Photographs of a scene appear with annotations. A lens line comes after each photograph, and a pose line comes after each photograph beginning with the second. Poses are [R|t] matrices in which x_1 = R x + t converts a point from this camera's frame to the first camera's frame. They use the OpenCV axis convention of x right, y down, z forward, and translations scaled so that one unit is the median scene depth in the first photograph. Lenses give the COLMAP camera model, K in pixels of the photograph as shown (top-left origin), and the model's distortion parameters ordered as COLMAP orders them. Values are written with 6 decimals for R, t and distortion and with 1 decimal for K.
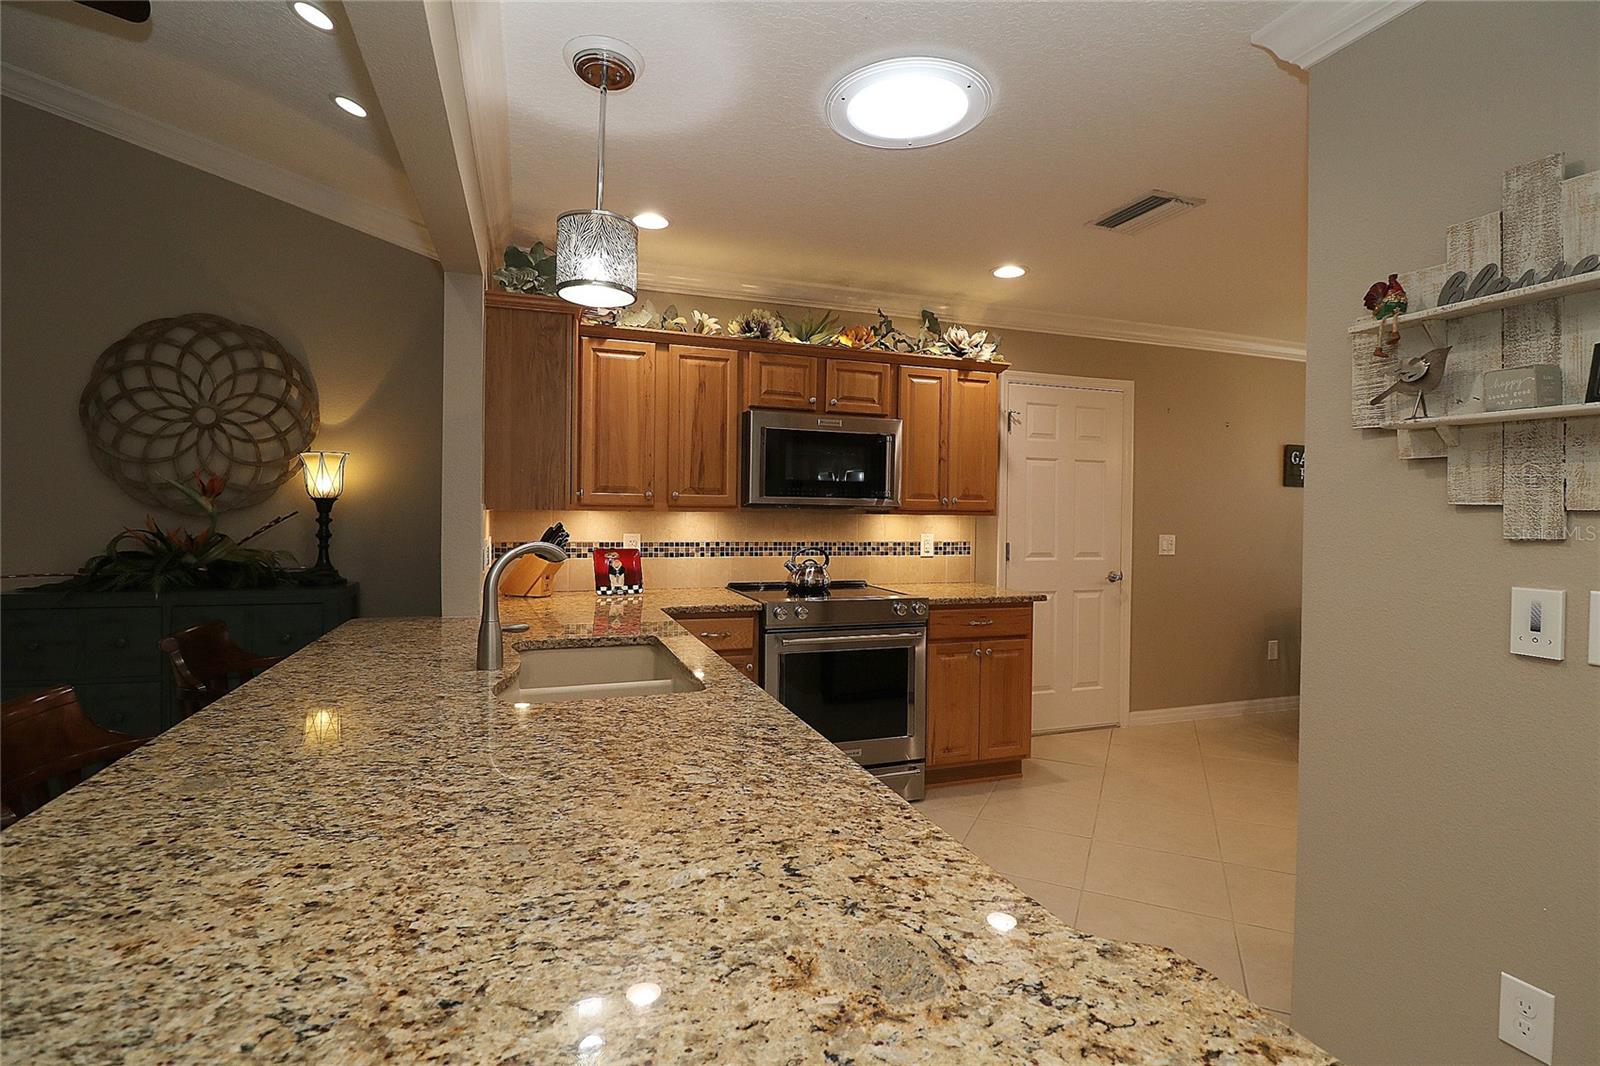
lens RADIAL K [[744.5, 0, 799.7], [0, 744.5, 524.0], [0, 0, 1]] dist [0.000623, -0.015744]
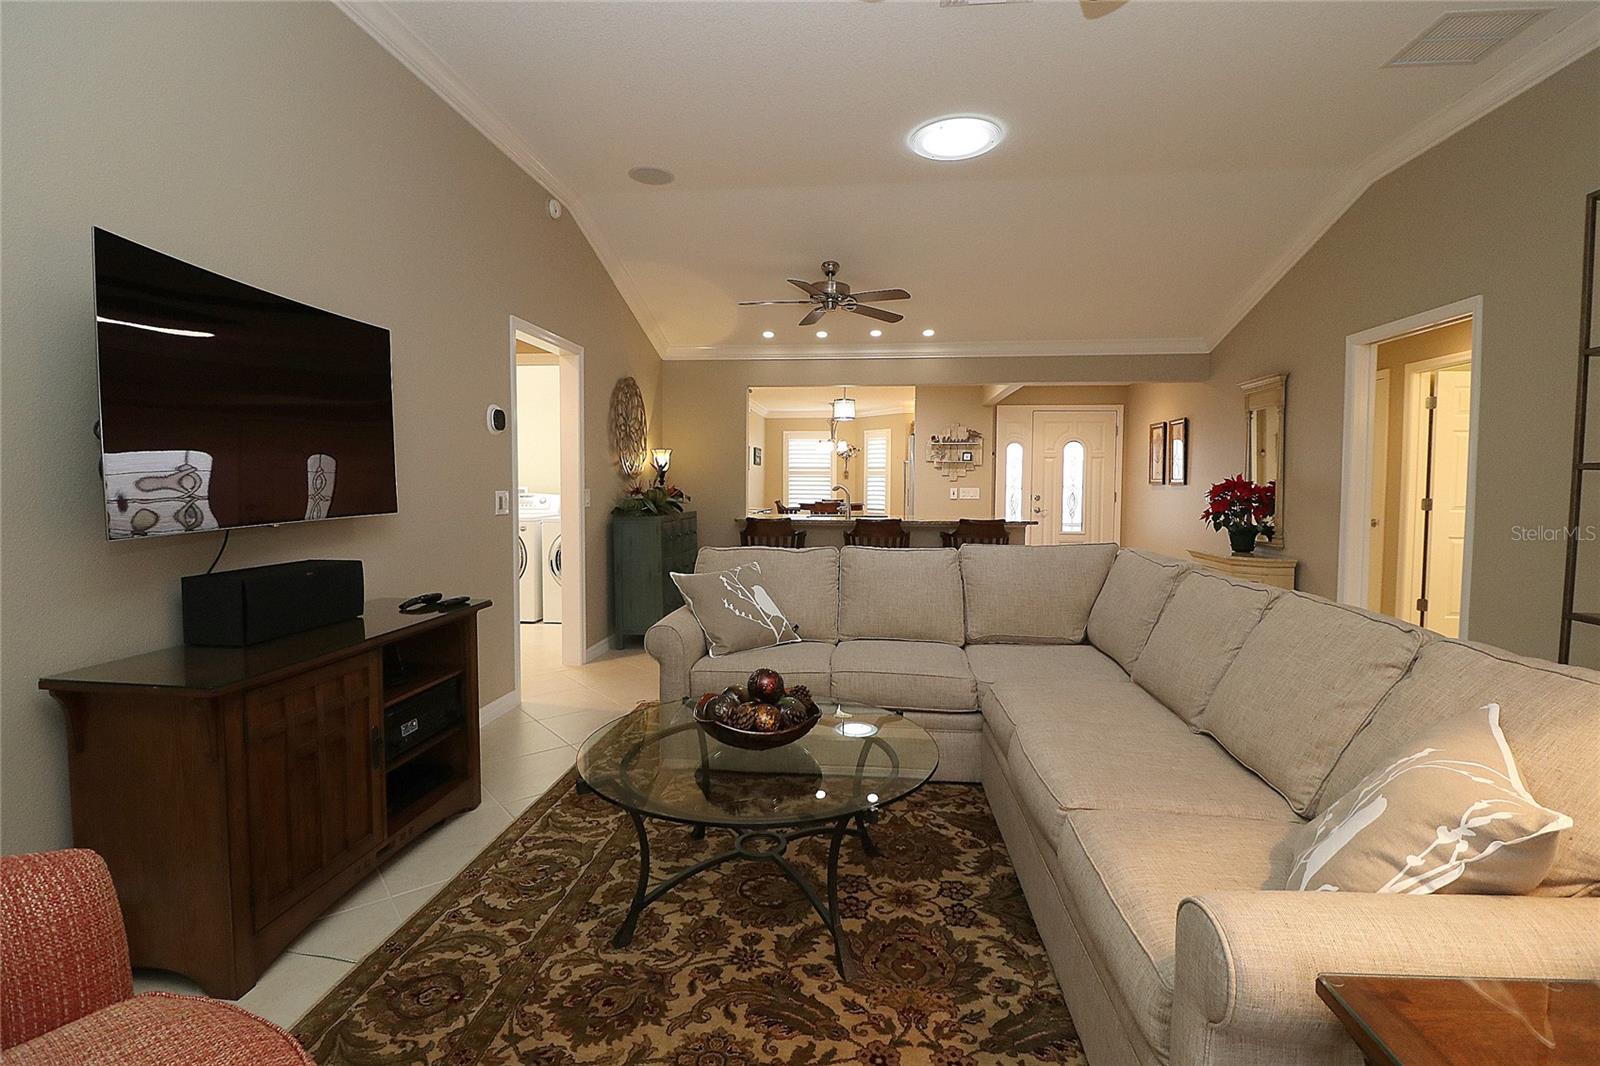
lens RADIAL K [[744.5, 0, 799.7], [0, 744.5, 524.0], [0, 0, 1]] dist [0.000623, -0.015744]
pose [[0.423182, -0.063684, 0.903804, -4.974310], [0.011525, 0.997824, 0.064913, -0.036094], [-0.905972, -0.017053, 0.422995, -0.515326]]
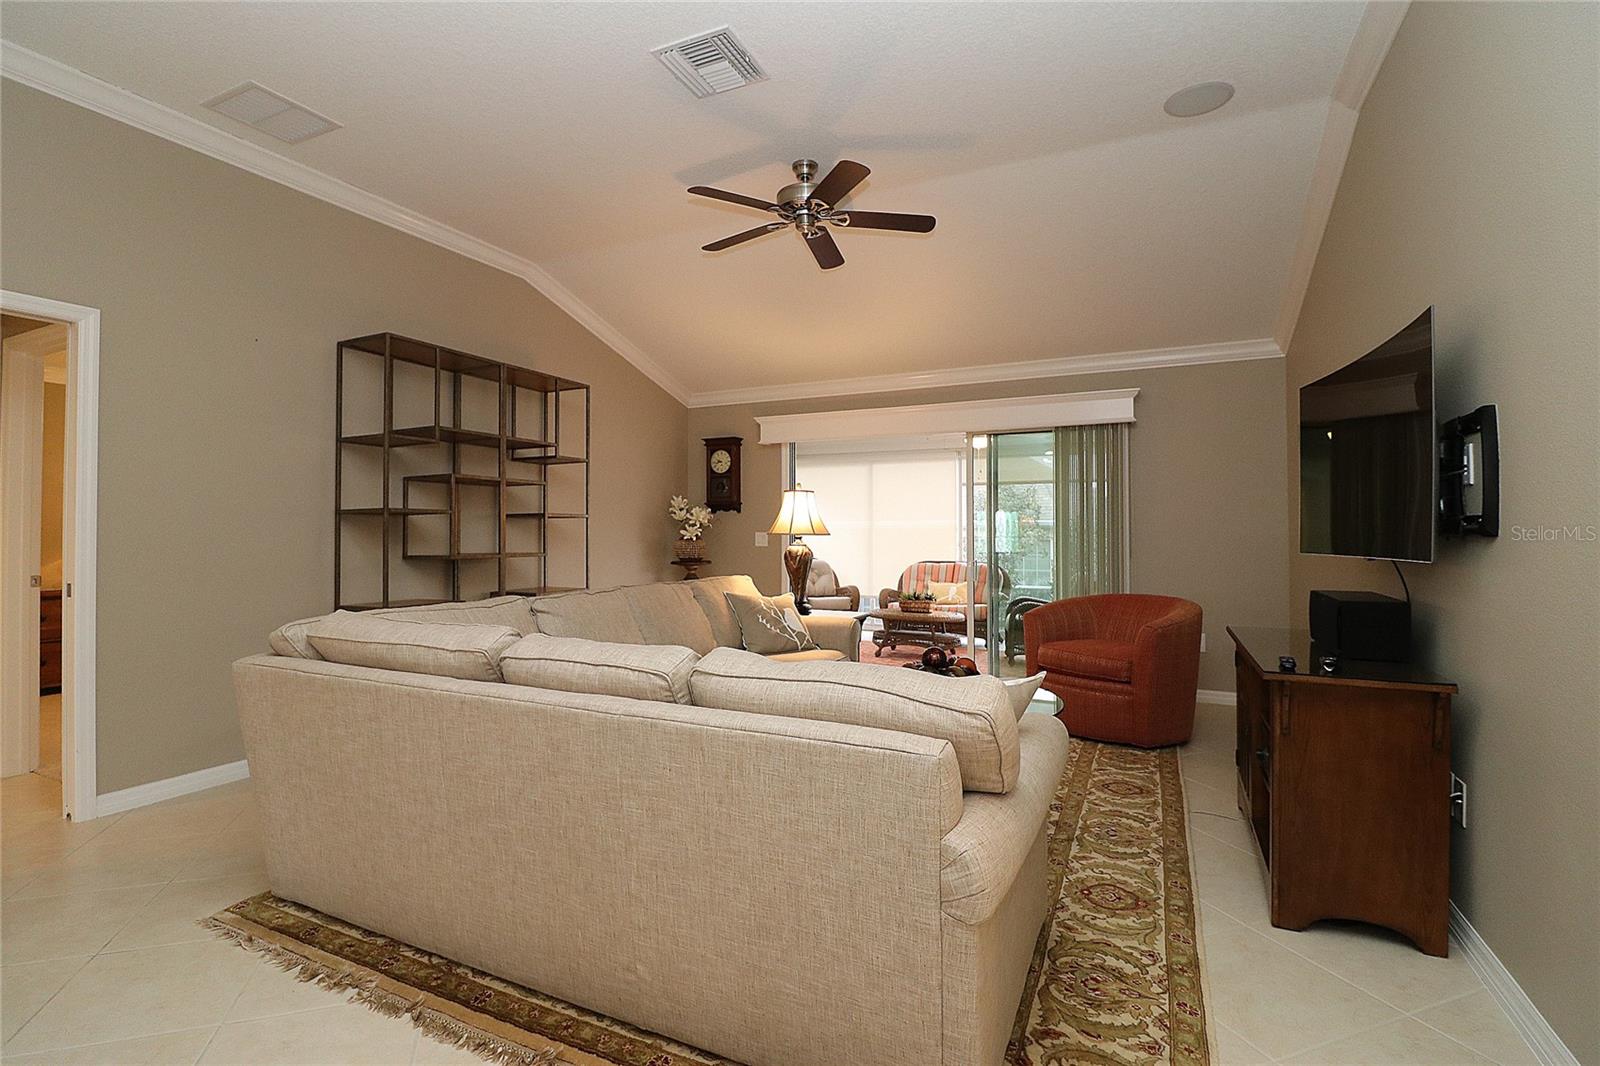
lens RADIAL K [[744.5, 0, 799.7], [0, 744.5, 524.0], [0, 0, 1]] dist [0.000623, -0.015744]
pose [[-0.700951, -0.019135, -0.712953, -1.776539], [-0.017446, 0.999801, -0.009681, 0.016803], [0.712996, 0.005653, -0.701145, 1.455660]]
